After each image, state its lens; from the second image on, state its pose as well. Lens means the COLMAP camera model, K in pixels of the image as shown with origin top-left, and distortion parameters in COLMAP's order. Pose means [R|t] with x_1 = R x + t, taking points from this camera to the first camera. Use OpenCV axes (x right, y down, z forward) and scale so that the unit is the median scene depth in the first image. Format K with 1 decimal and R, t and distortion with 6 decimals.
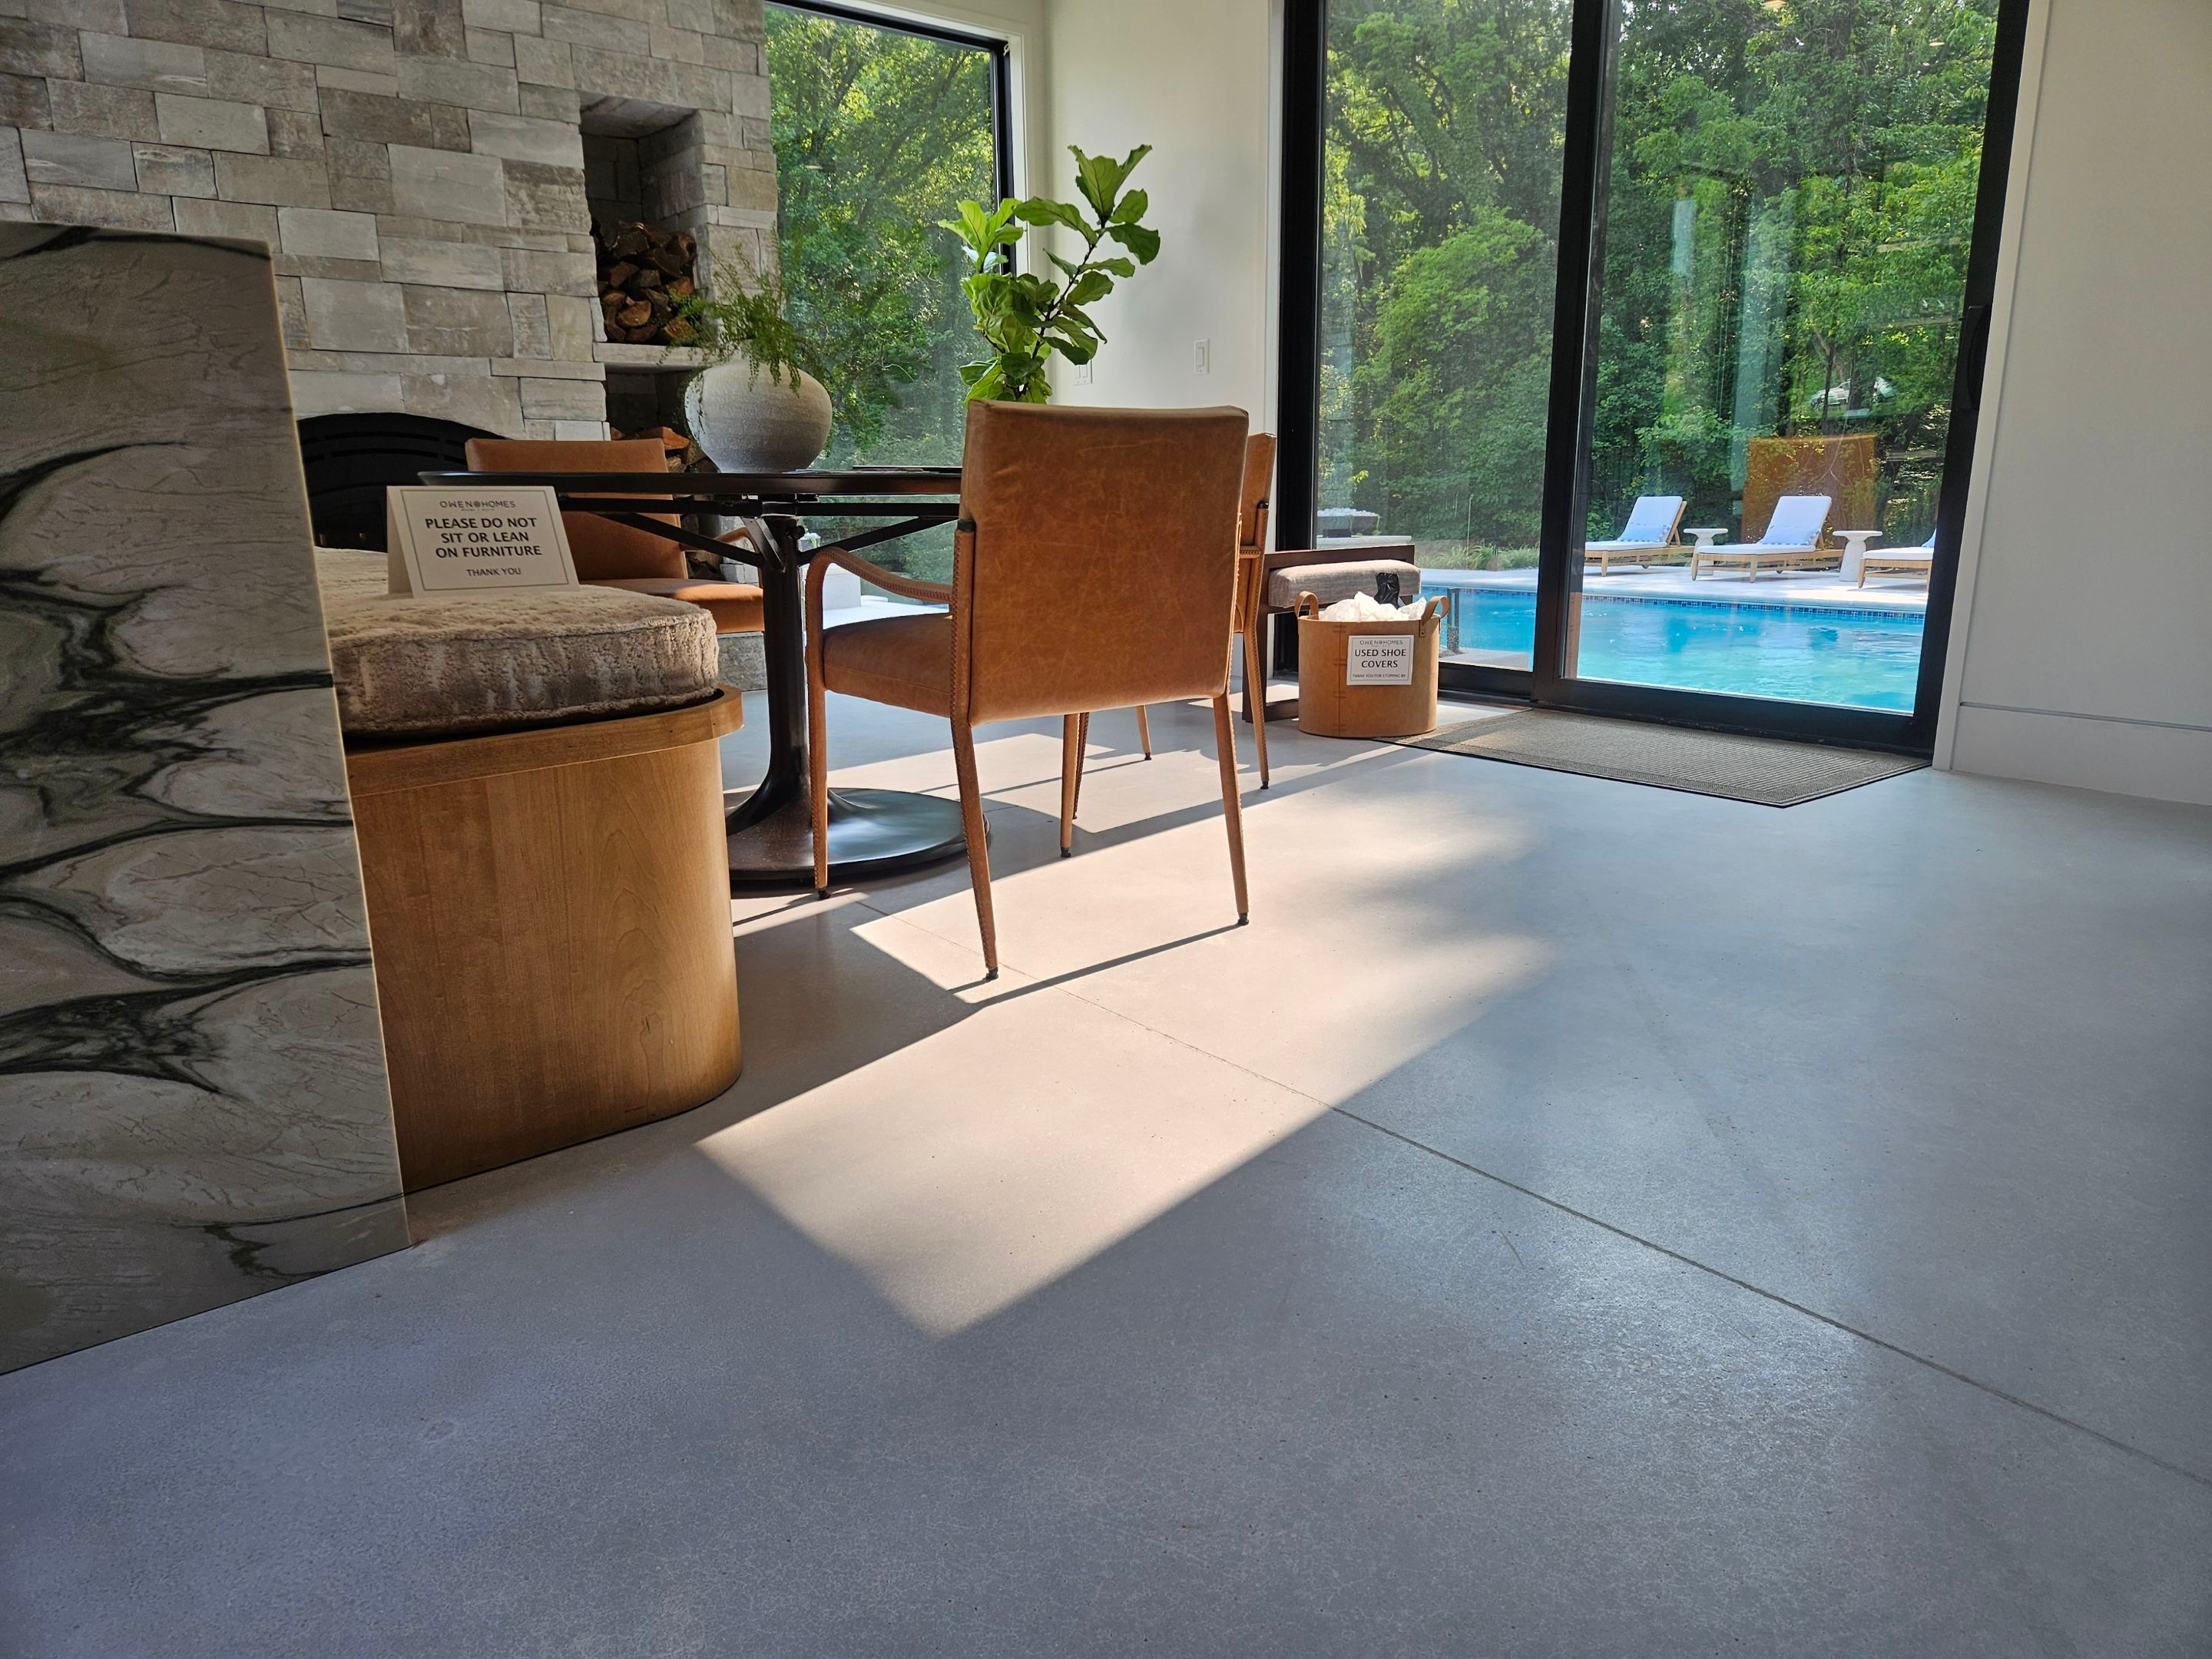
lens RADIAL K [[1429.2, 0, 1109.1], [0, 1429.2, 827.3], [0, 0, 1]] dist [0.006062, 0.000145]
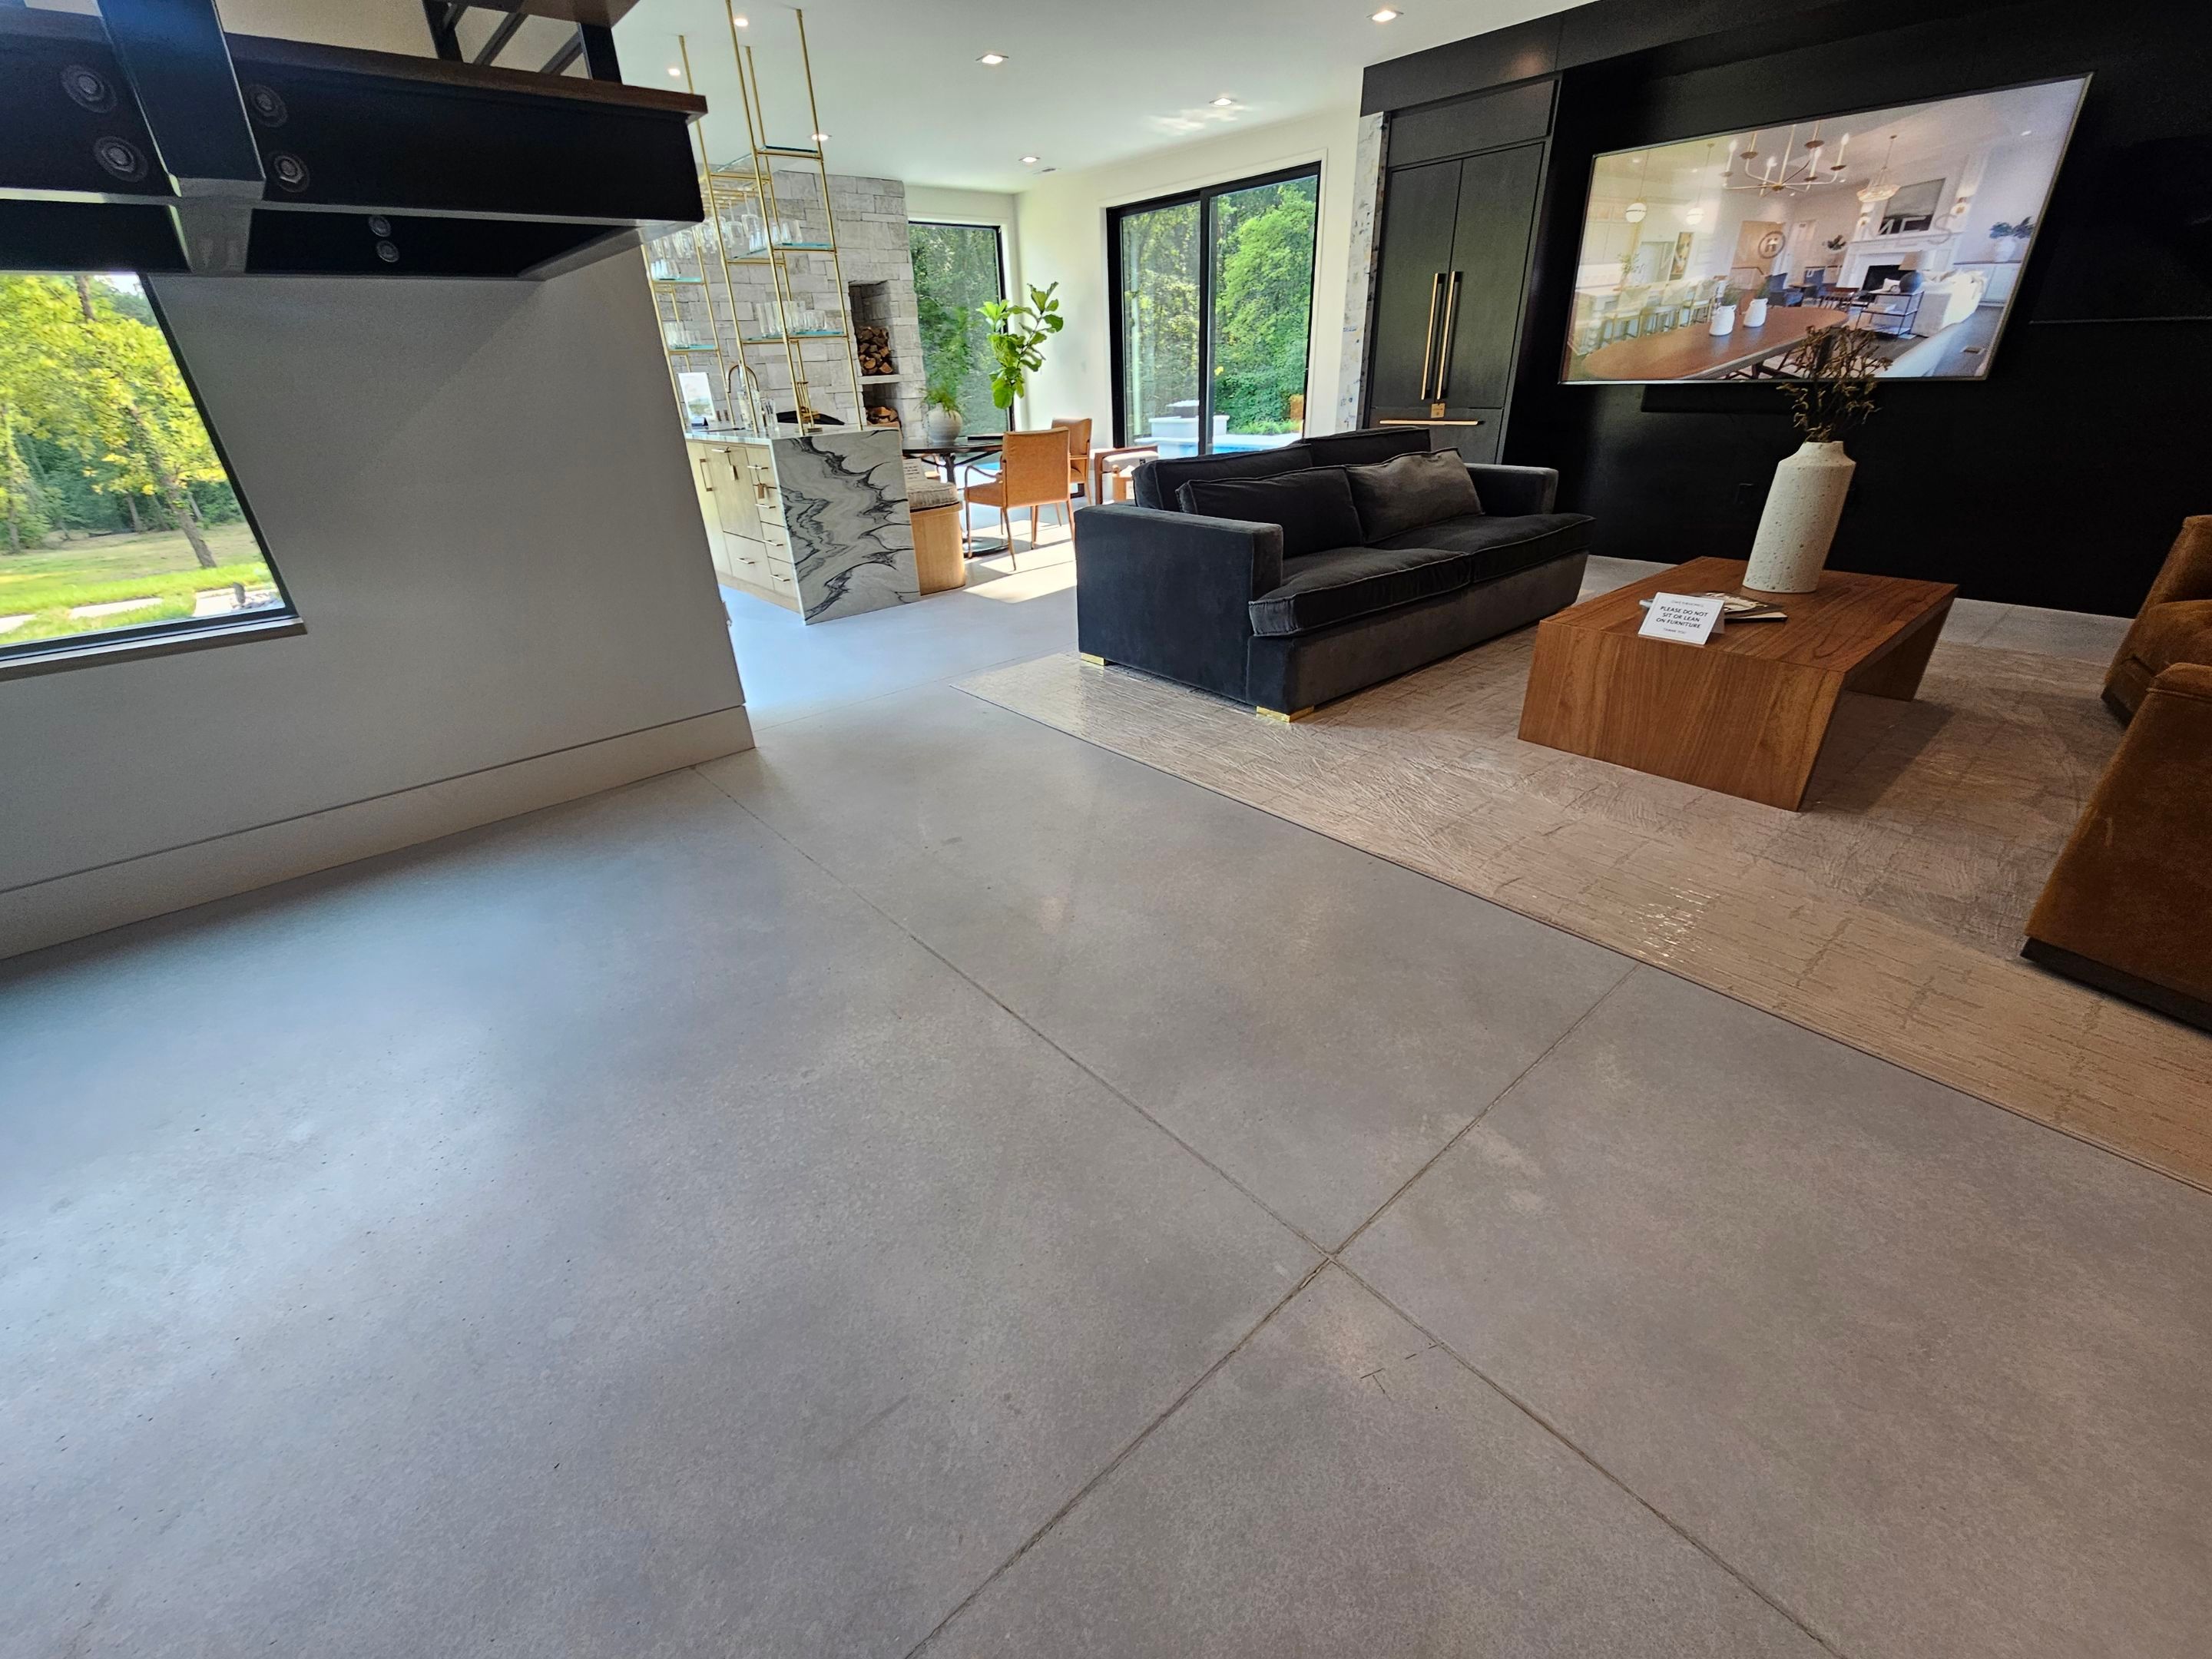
lens RADIAL K [[902.3, 0, 1090.4], [0, 902.3, 846.7], [0, 0, 1]] dist [0.004247, -0.003240]
pose [[0.999479, -0.032248, 0.001080, 0.056071], [0.030934, 0.967205, 0.252106, 0.110060], [-0.009174, -0.251941, 0.967699, -0.900386]]
